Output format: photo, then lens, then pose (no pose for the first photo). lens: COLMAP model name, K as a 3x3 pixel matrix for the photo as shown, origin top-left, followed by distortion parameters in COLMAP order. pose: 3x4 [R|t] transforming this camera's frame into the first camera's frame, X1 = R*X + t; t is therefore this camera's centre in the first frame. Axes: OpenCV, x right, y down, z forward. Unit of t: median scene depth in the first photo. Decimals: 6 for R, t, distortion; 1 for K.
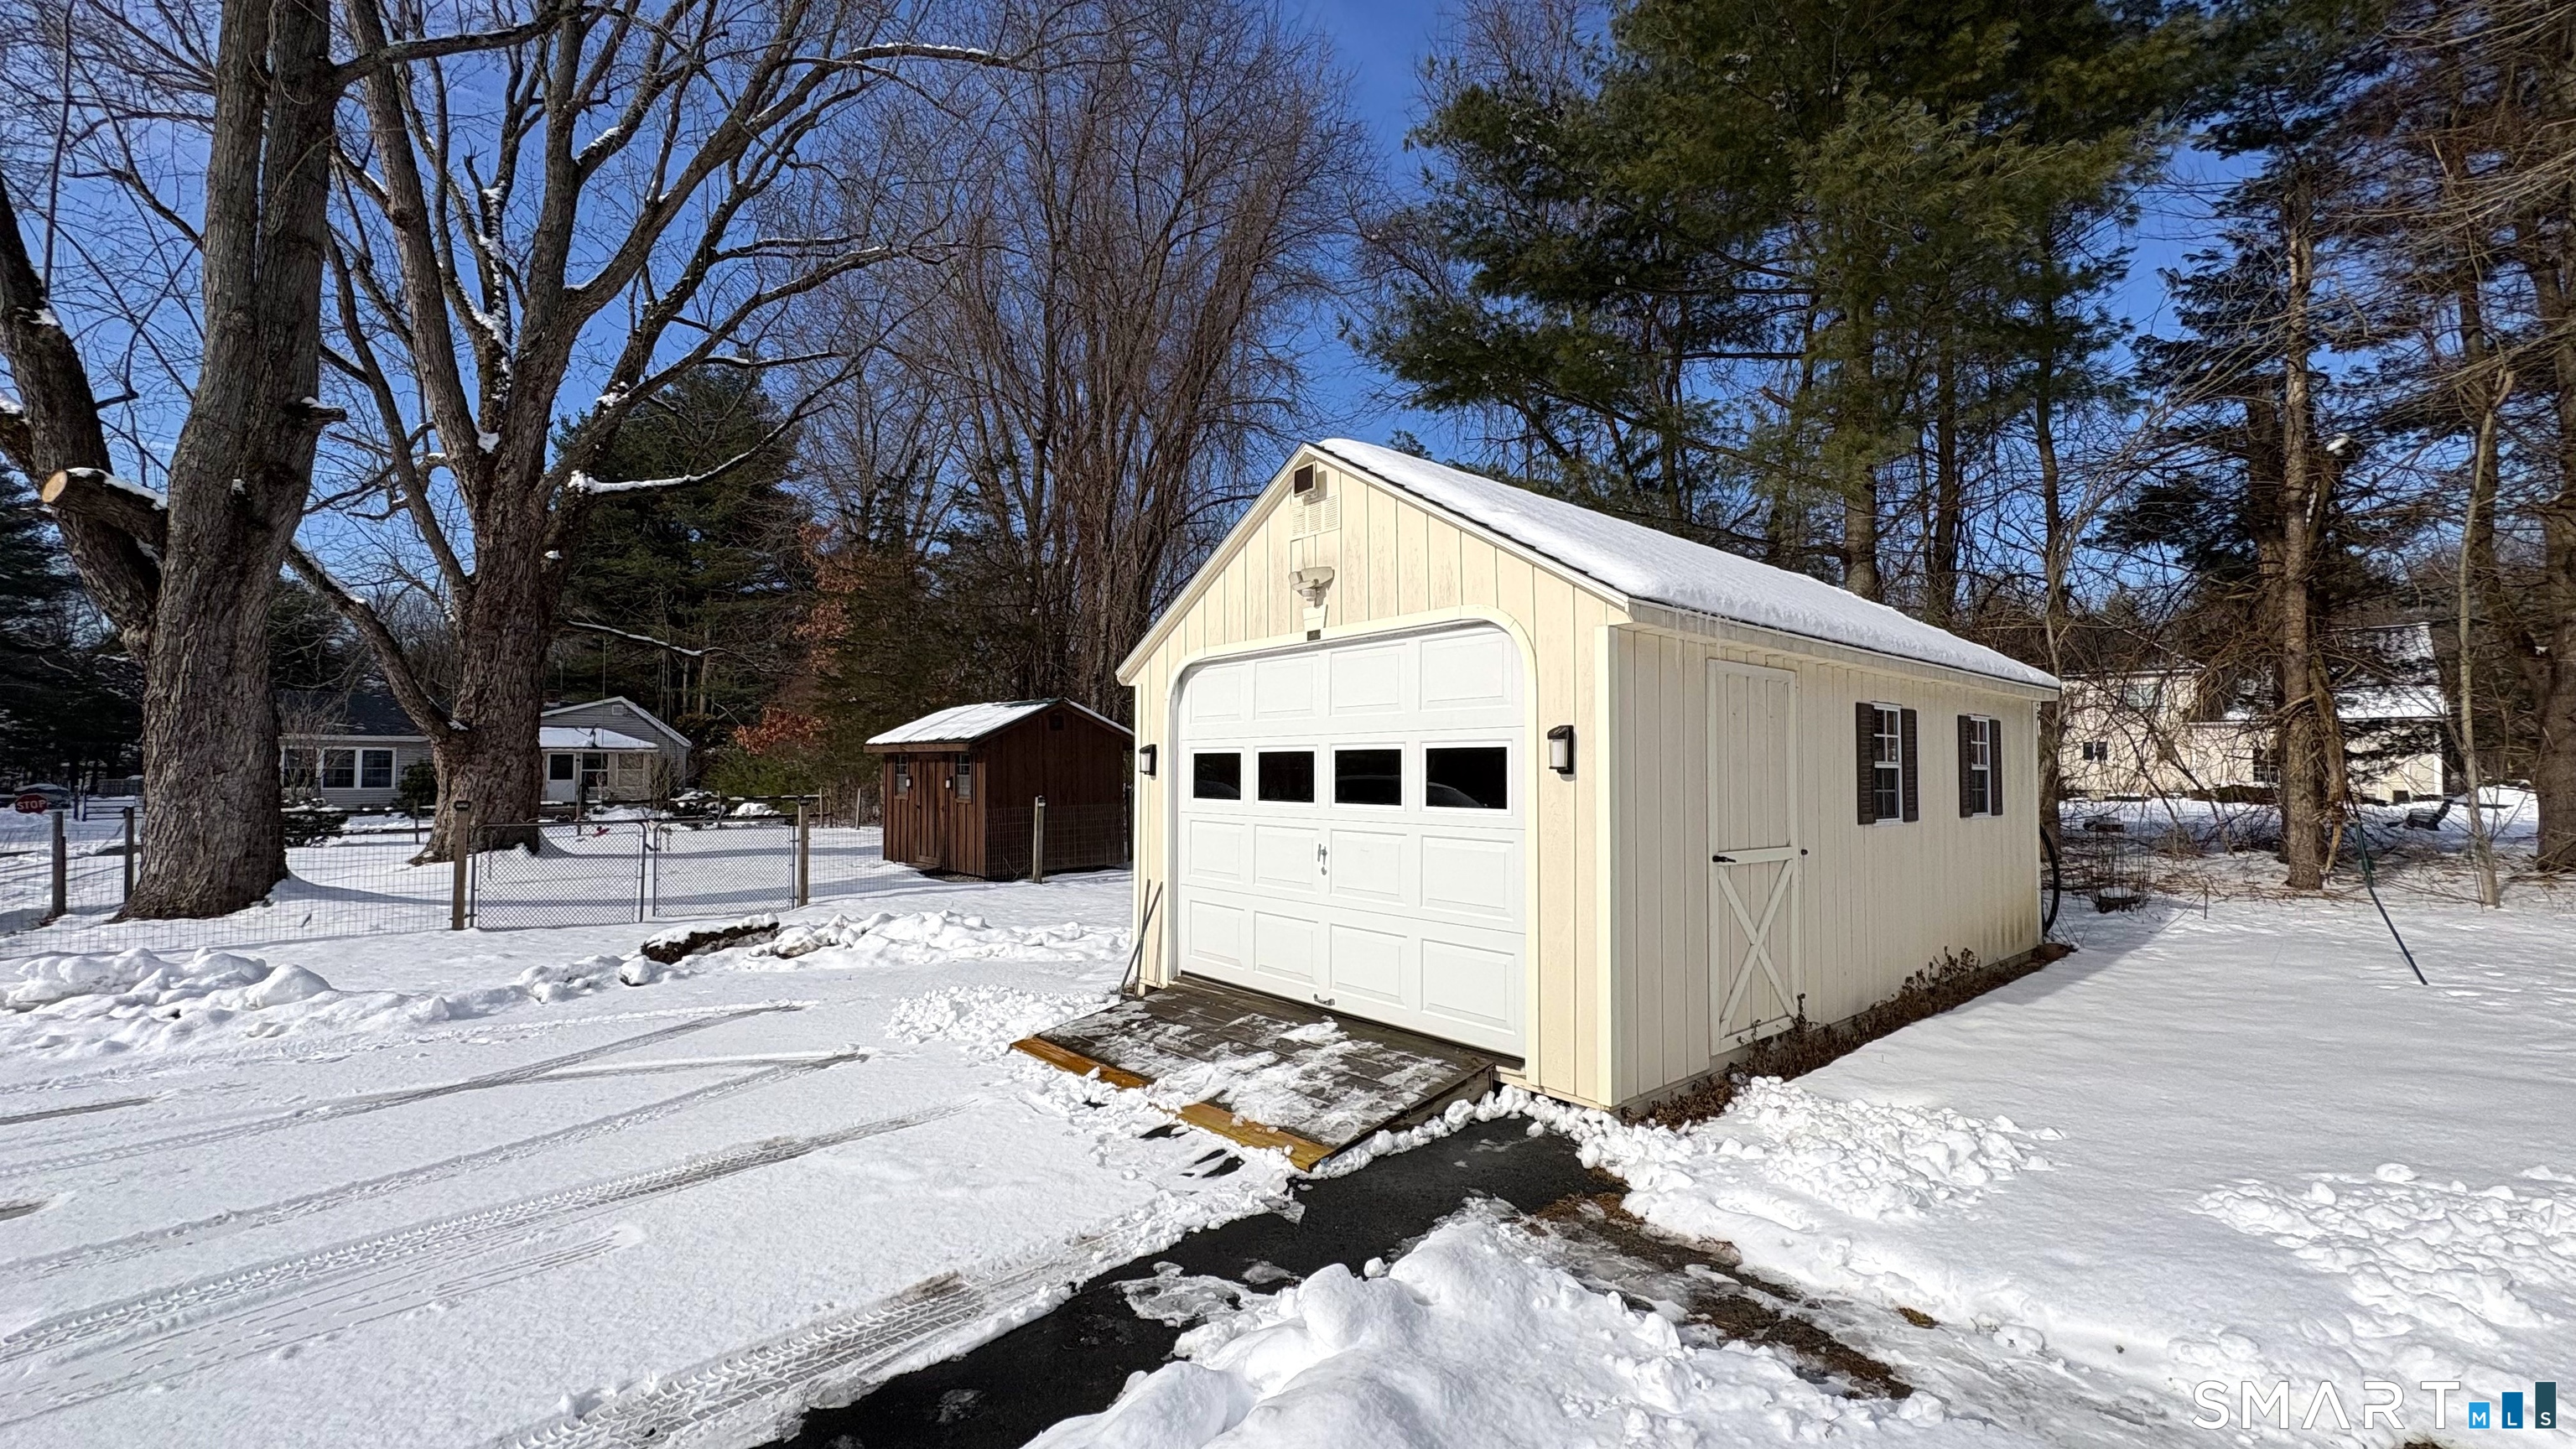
lens RADIAL K [[1023.8, 0, 1287.3], [0, 1023.8, 721.5], [0, 0, 1]] dist [-0.000055, 0.000873]
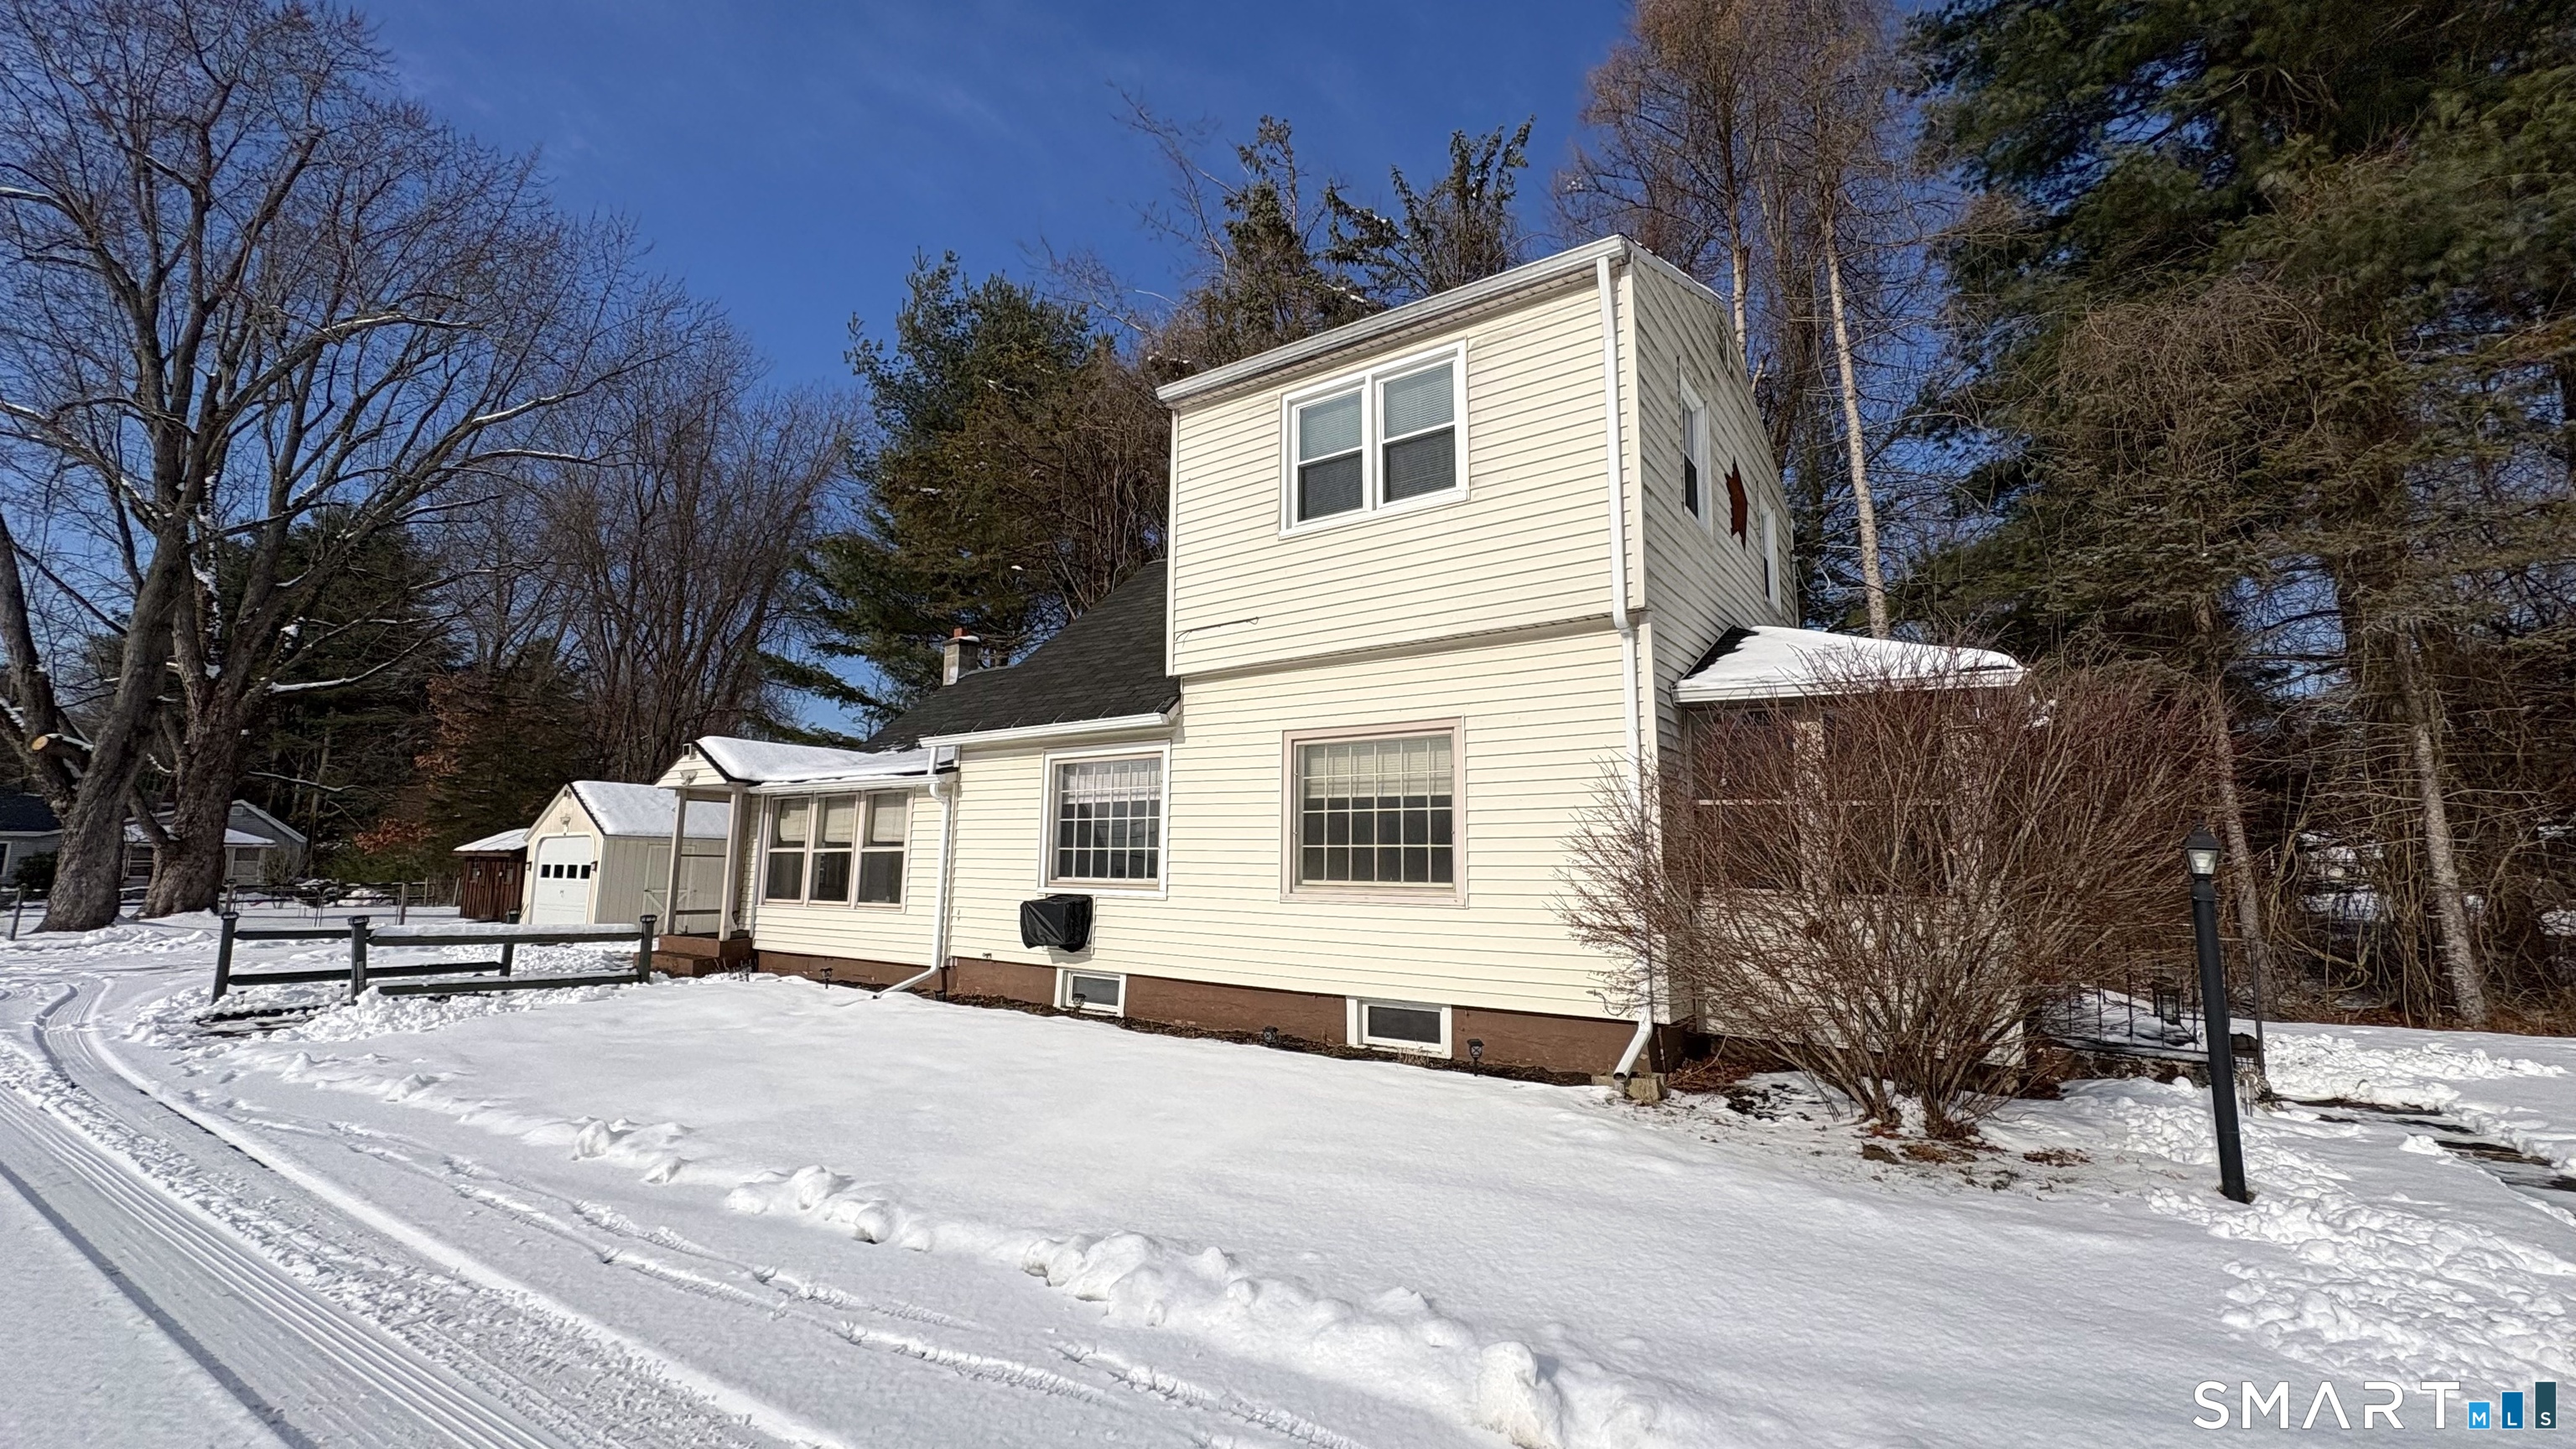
lens RADIAL K [[1023.8, 0, 1287.3], [0, 1023.8, 721.5], [0, 0, 1]] dist [-0.000055, 0.000873]
pose [[0.967461, 0.044128, 0.249144, 0.457265], [-0.020918, 0.995253, -0.095051, -0.053726], [-0.252156, 0.086746, 0.963791, -0.934802]]
